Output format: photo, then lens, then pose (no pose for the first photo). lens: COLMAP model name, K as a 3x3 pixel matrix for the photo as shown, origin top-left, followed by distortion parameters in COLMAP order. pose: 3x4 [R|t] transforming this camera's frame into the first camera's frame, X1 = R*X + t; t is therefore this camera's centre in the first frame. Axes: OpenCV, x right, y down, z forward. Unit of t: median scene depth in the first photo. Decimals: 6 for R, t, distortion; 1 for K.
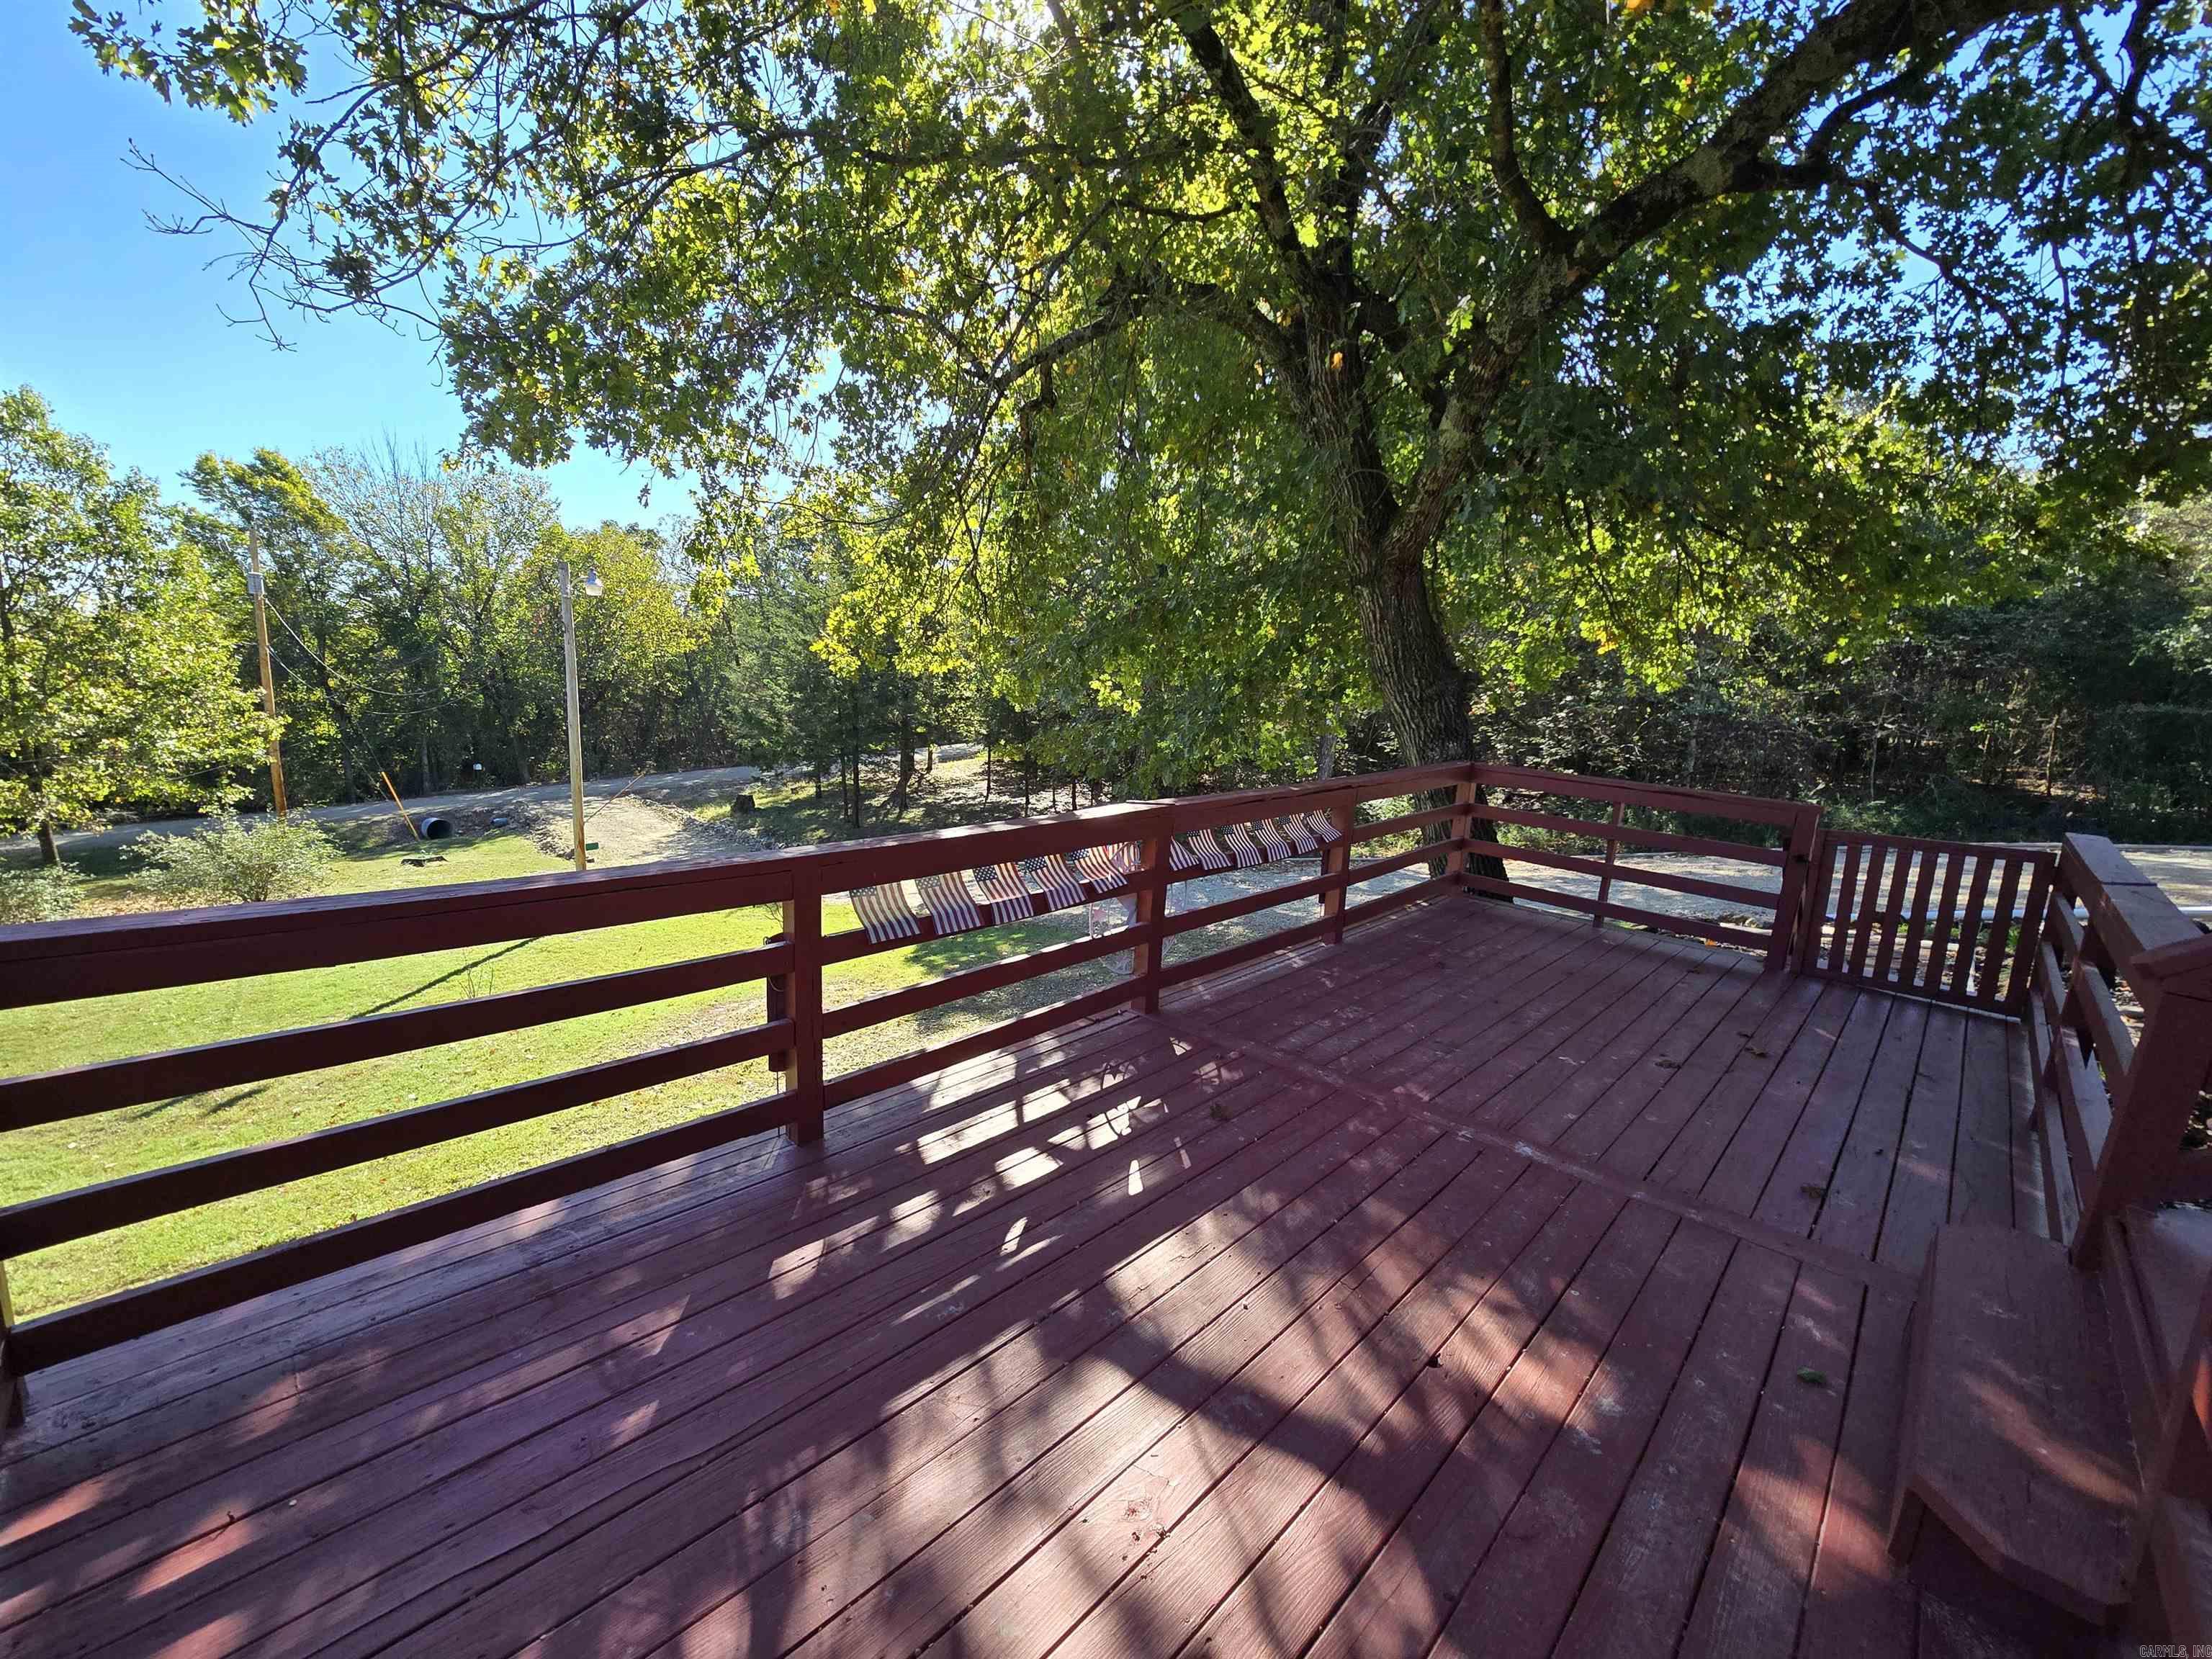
lens RADIAL K [[896.7, 0, 1107.5], [0, 896.7, 827.6], [0, 0, 1]] dist [0.001247, 0.000562]
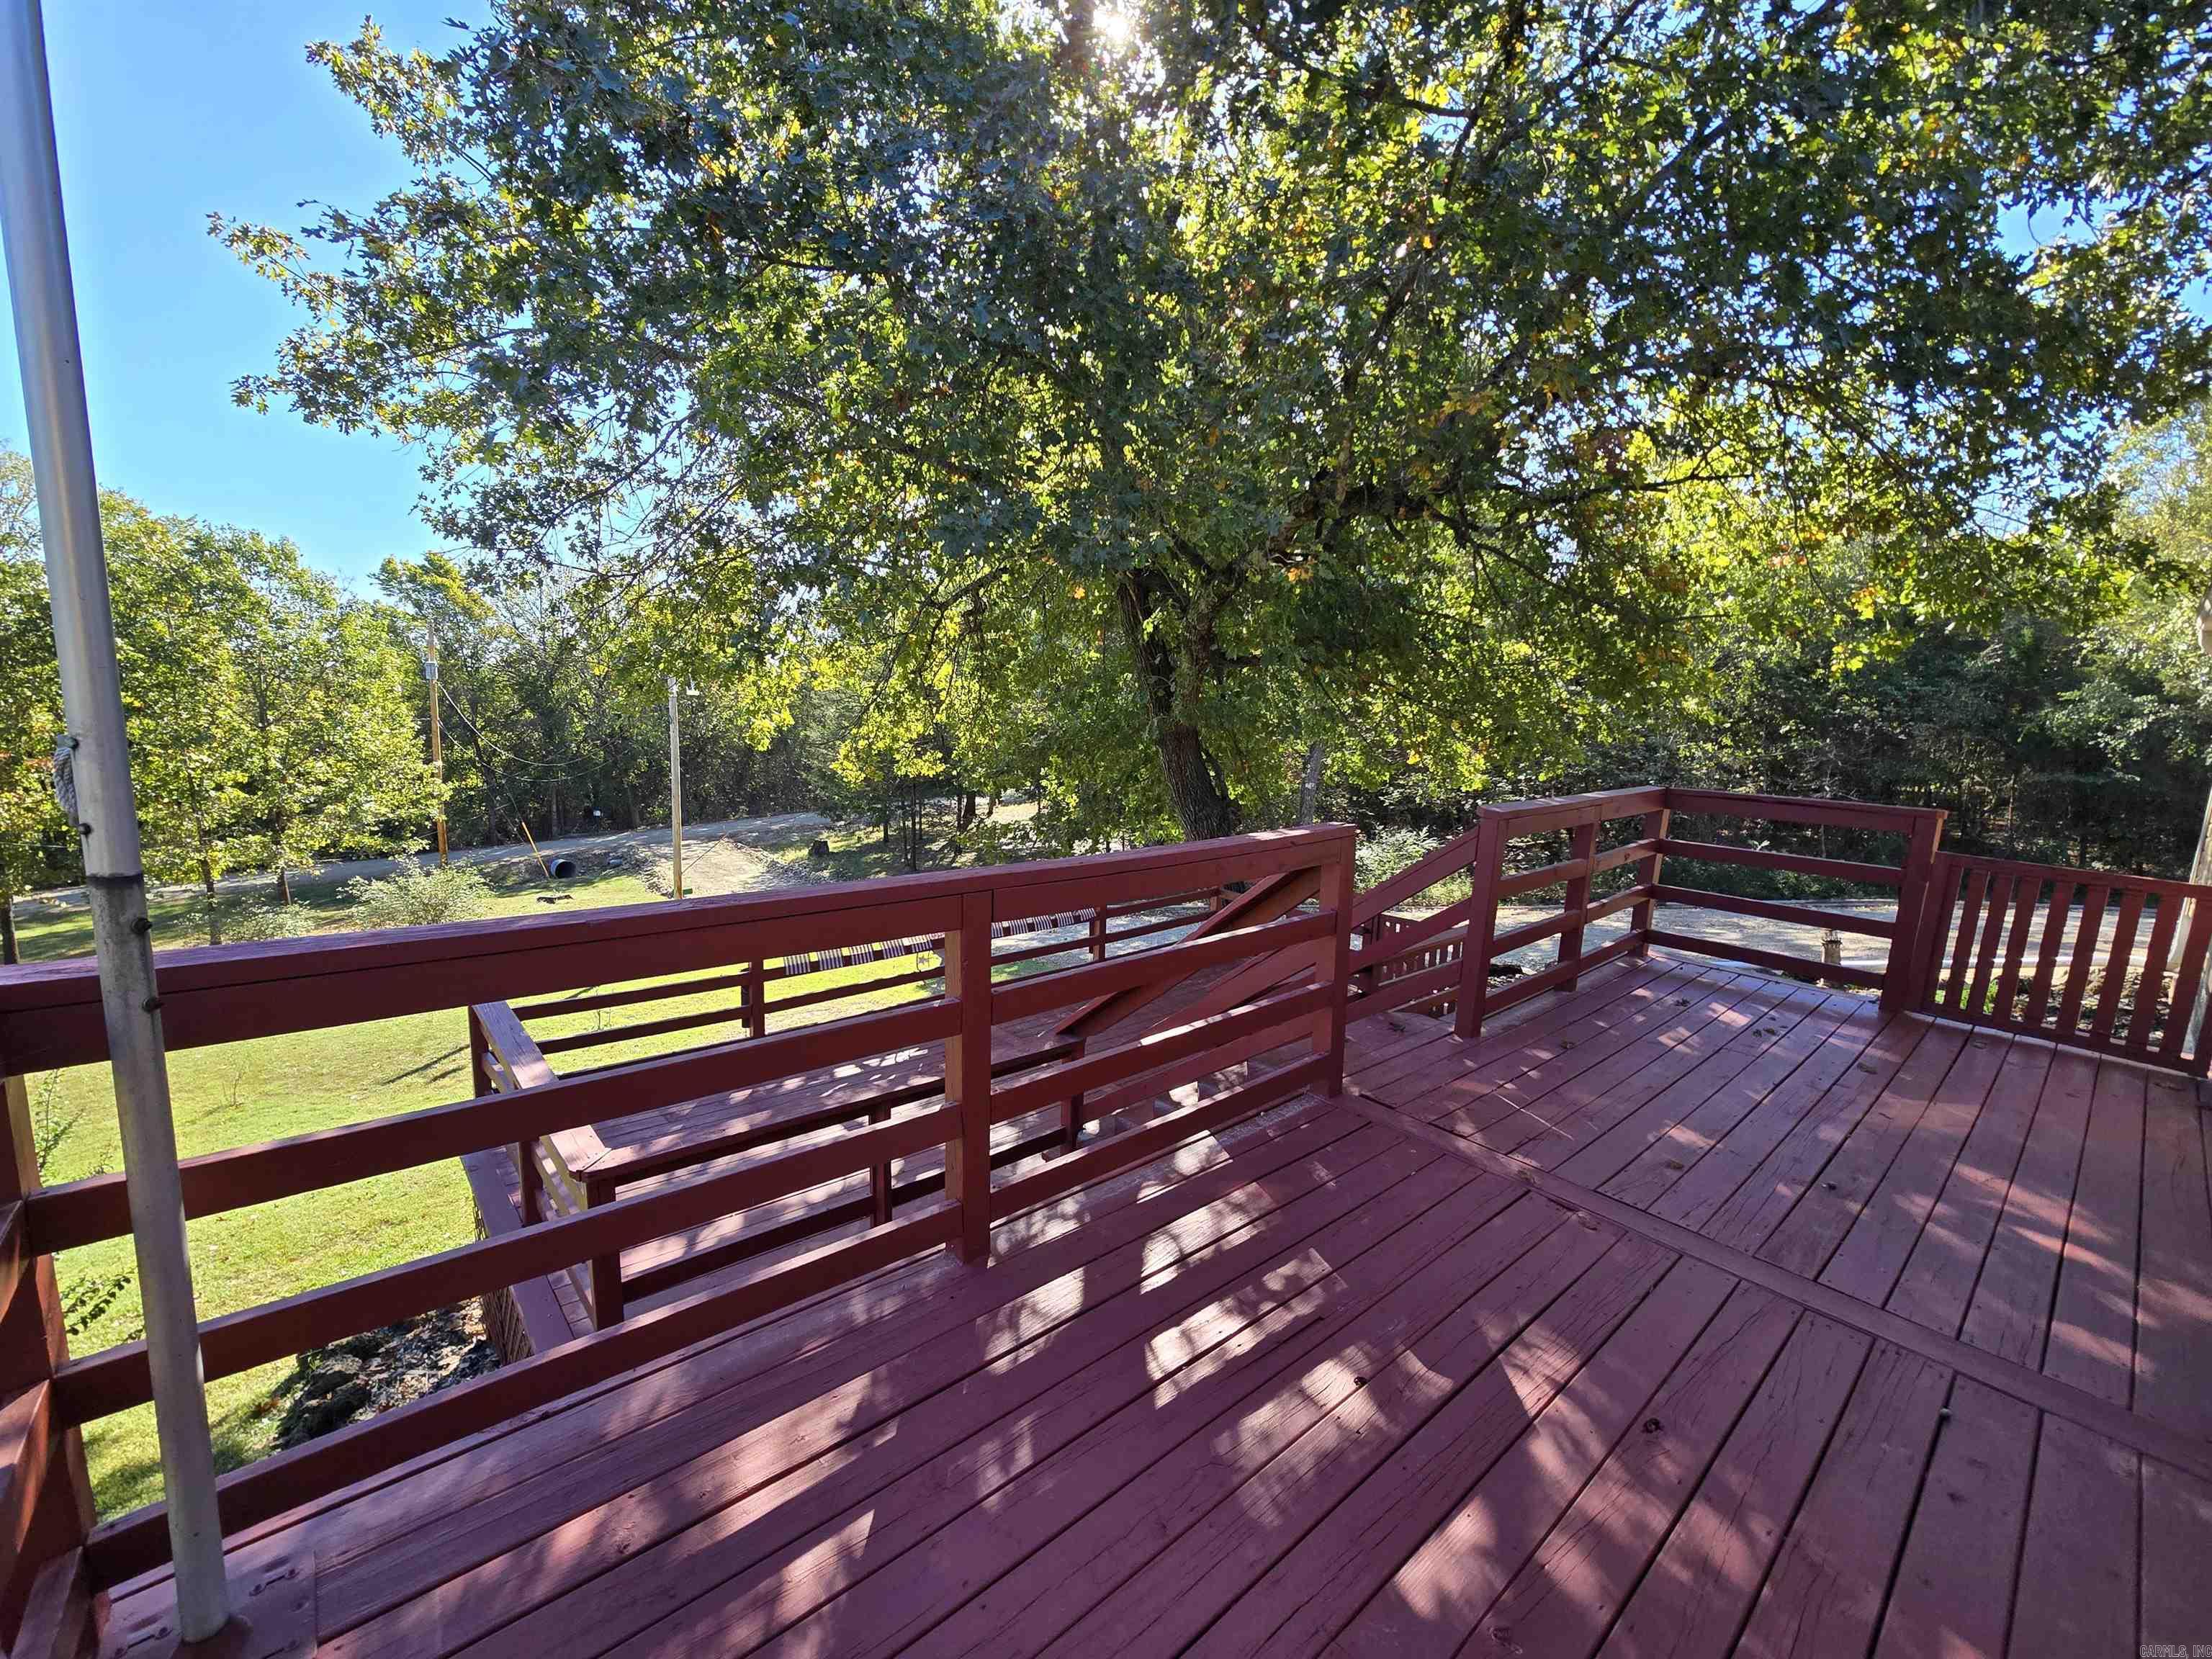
lens RADIAL K [[894.8, 0, 1112.6], [0, 894.8, 832.0], [0, 0, 1]] dist [0.002877, 0.000394]
pose [[0.996391, 0.003409, -0.084817, 0.098983], [-0.006180, 0.999455, -0.032428, -0.021097], [0.084660, 0.032835, 0.995869, -0.158984]]
